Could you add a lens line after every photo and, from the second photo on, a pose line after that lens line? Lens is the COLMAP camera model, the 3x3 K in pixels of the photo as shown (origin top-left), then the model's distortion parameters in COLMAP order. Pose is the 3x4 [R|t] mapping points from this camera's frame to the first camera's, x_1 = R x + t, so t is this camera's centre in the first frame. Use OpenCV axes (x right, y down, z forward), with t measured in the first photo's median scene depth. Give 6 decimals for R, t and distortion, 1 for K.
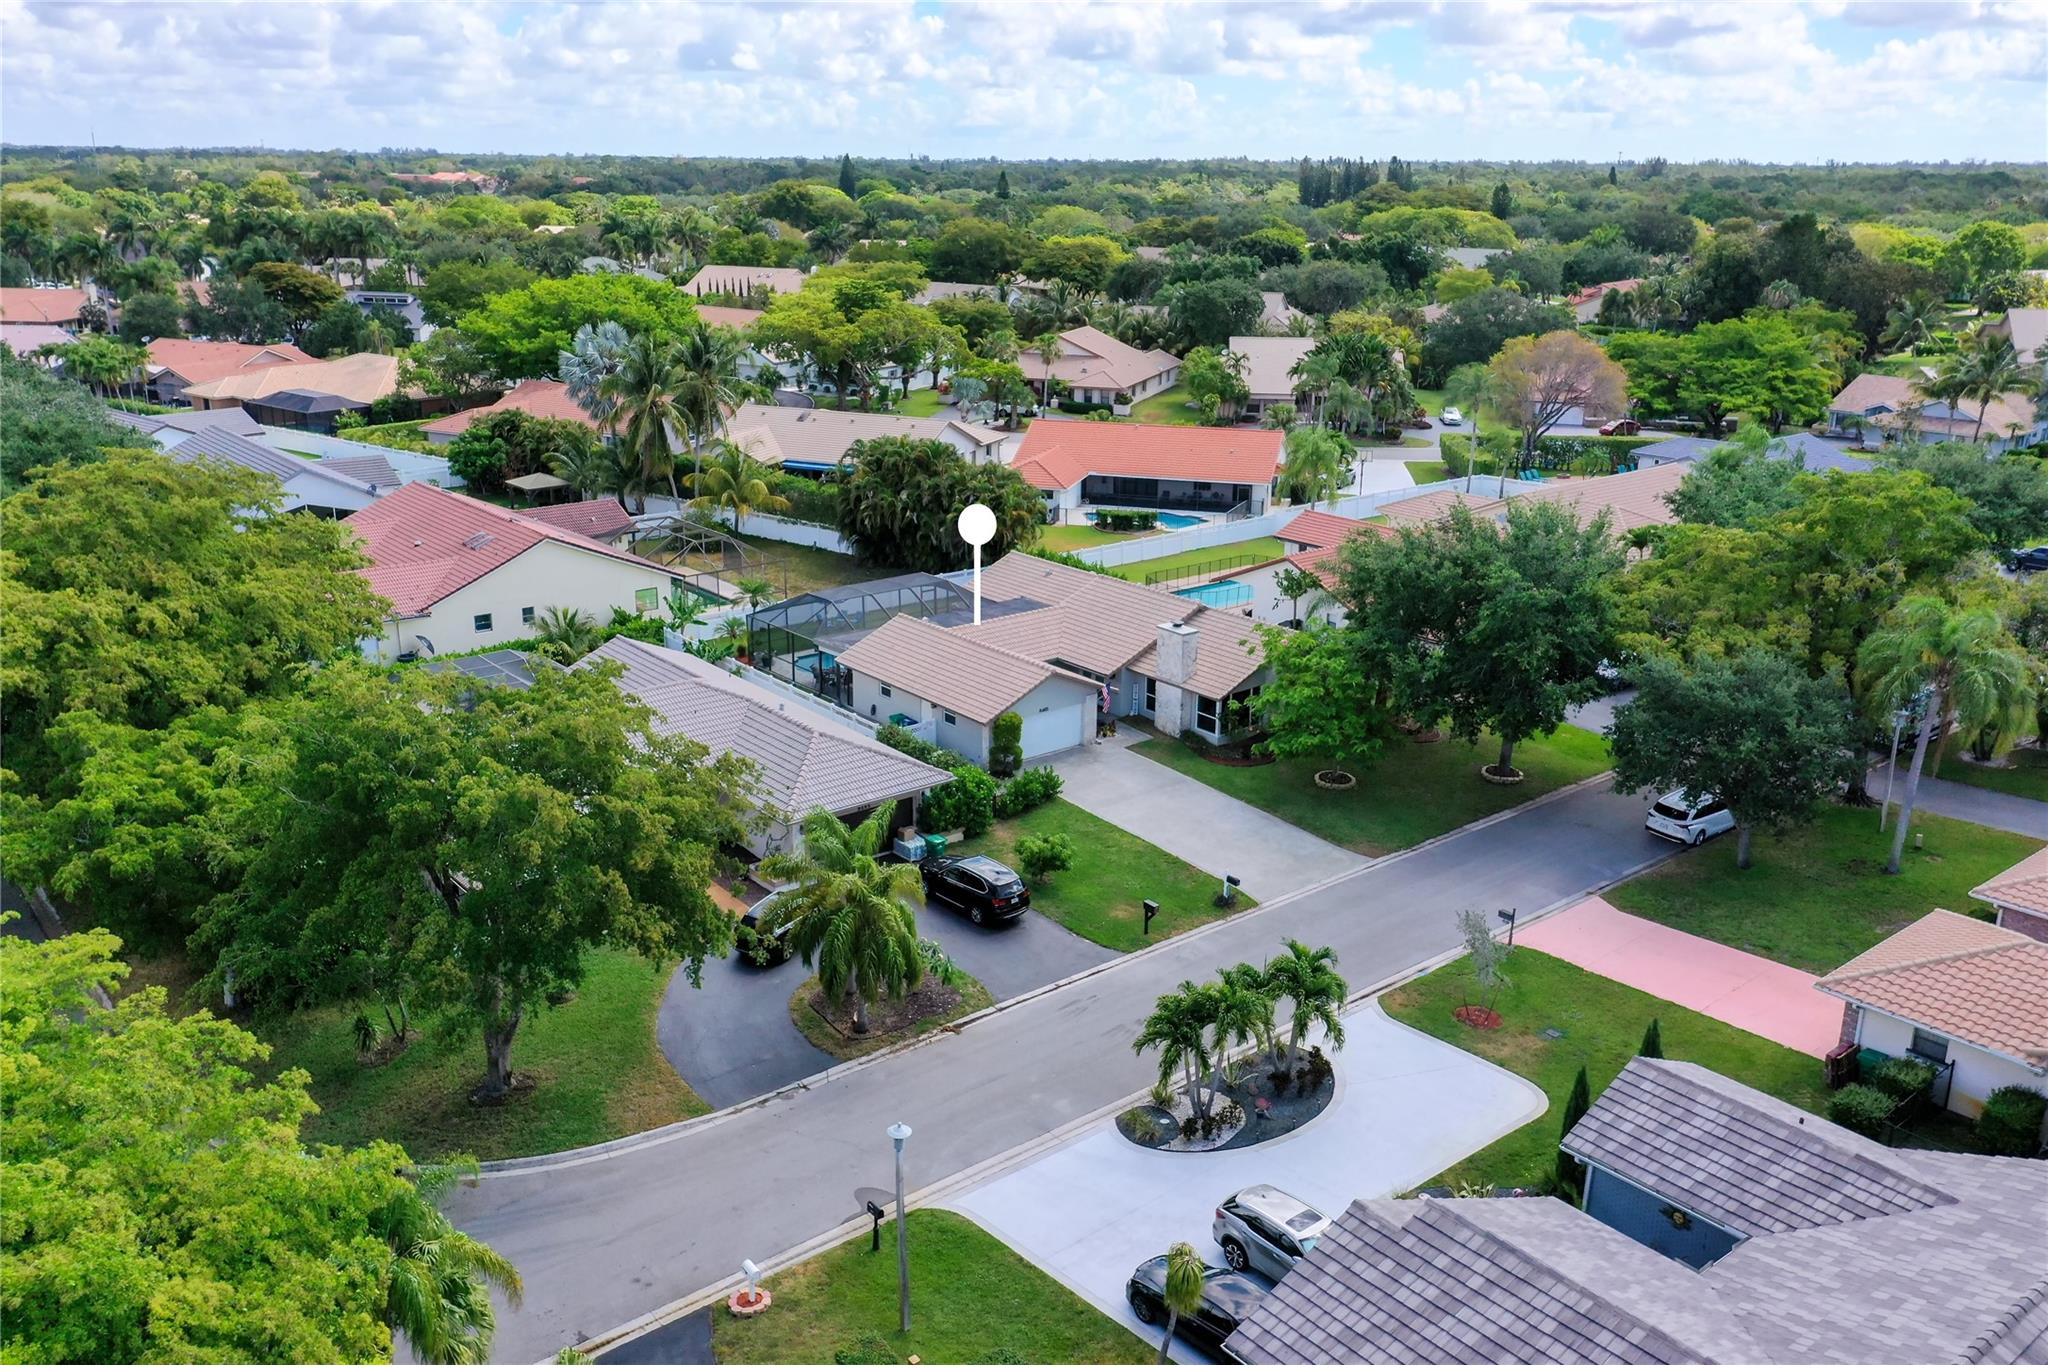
lens RADIAL K [[1631.8, 0, 1024.0], [0, 1631.8, 682.5], [0, 0, 1]] dist [0.033372, 0.001194]
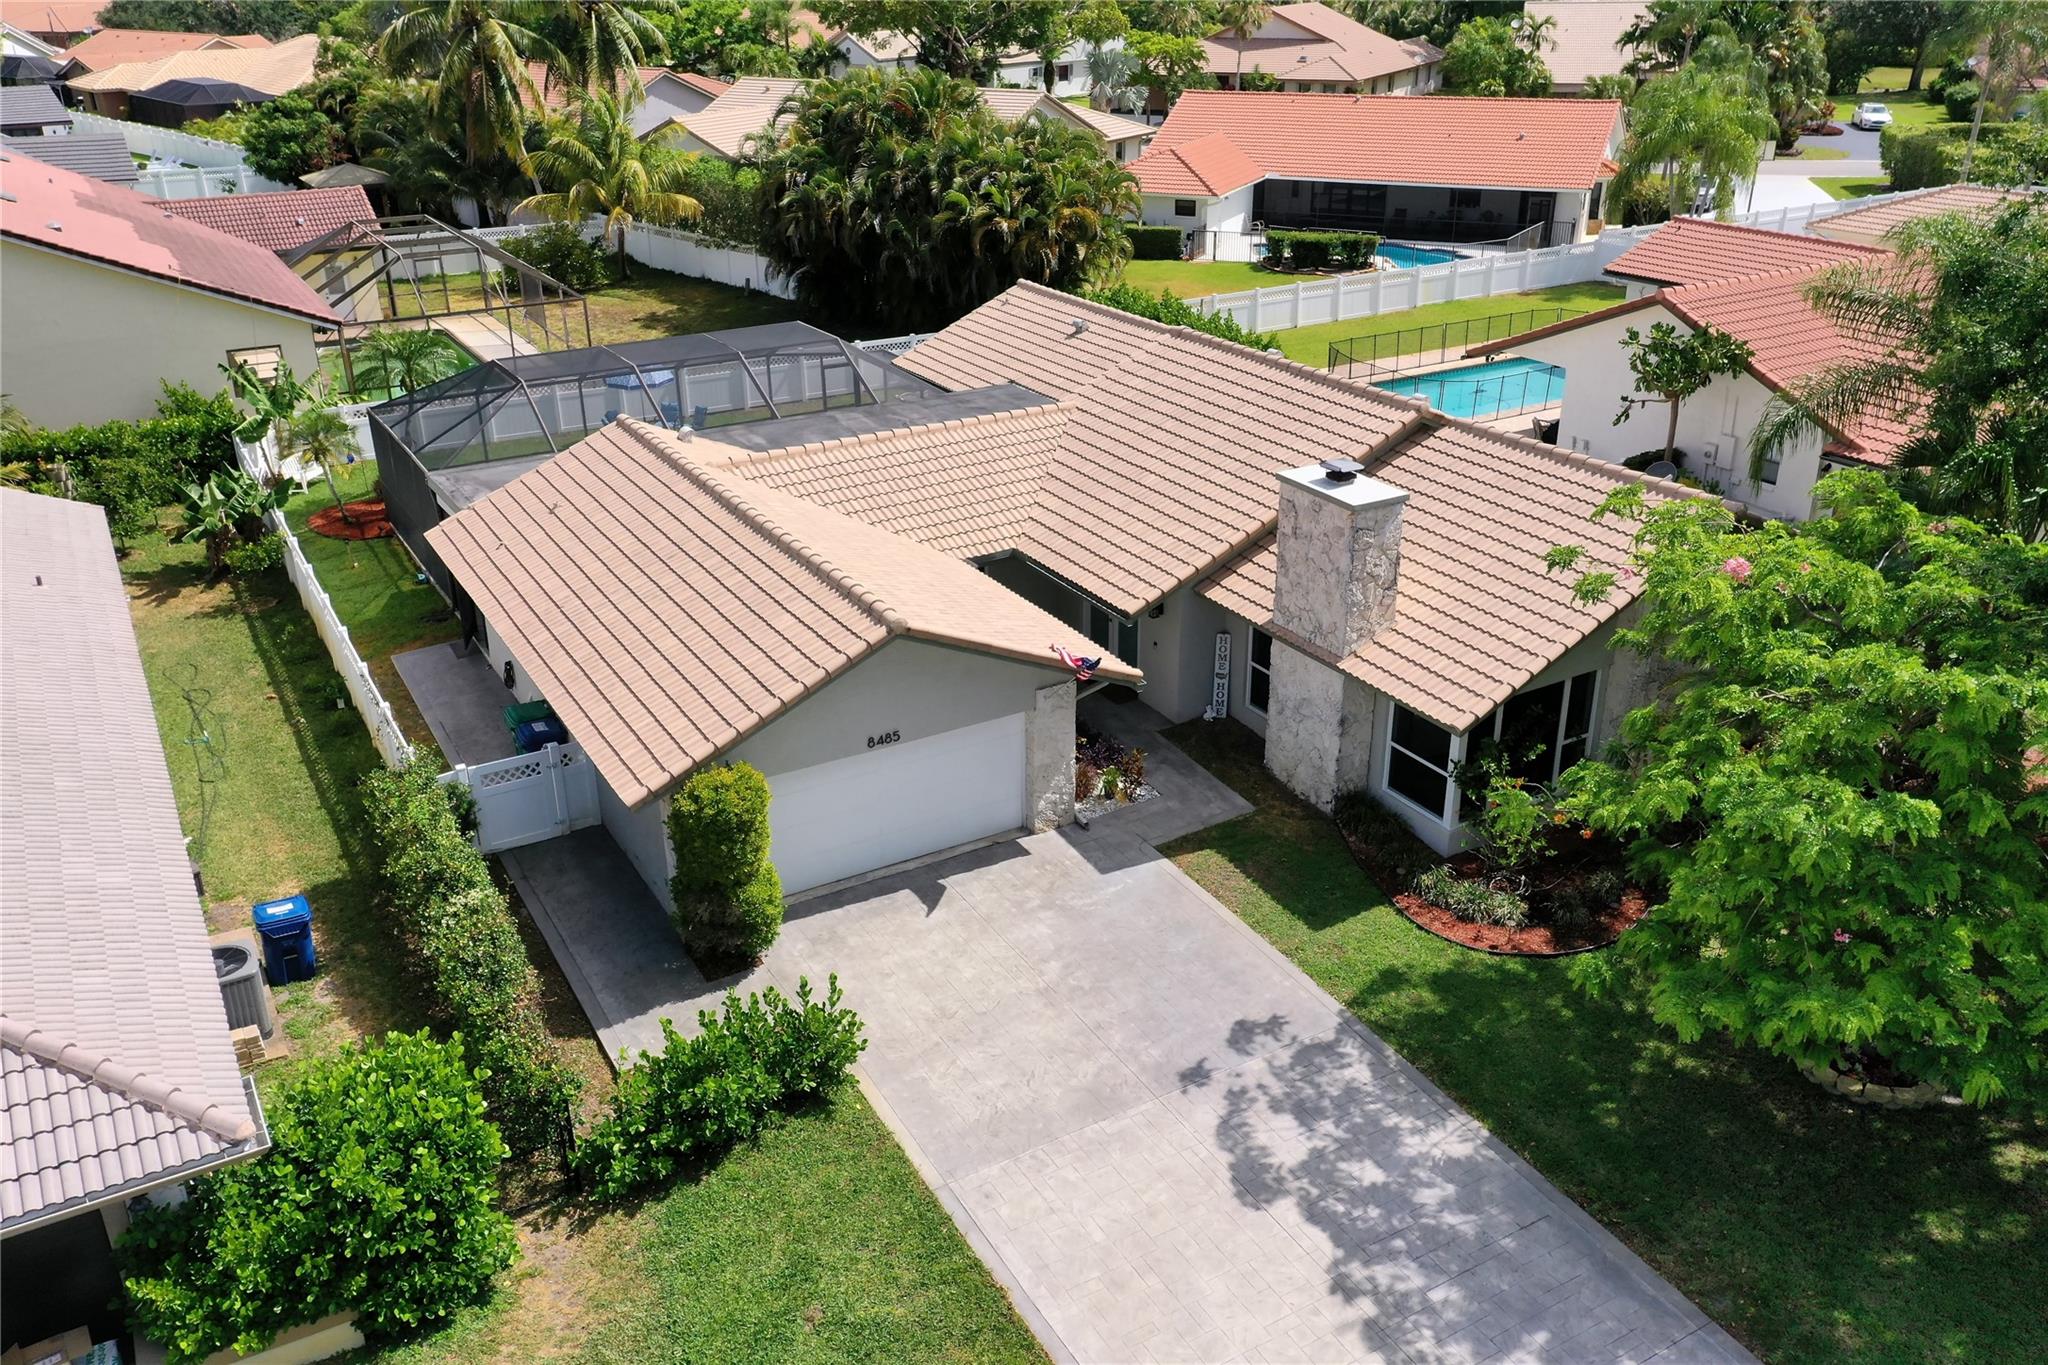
lens RADIAL K [[1631.8, 0, 1024.0], [0, 1631.8, 682.5], [0, 0, 1]] dist [0.033372, 0.001194]
pose [[0.988521, 0.046444, -0.143766, 0.056188], [-0.028401, 0.991738, 0.125098, -0.022979], [0.148388, -0.119579, 0.981673, 0.469432]]
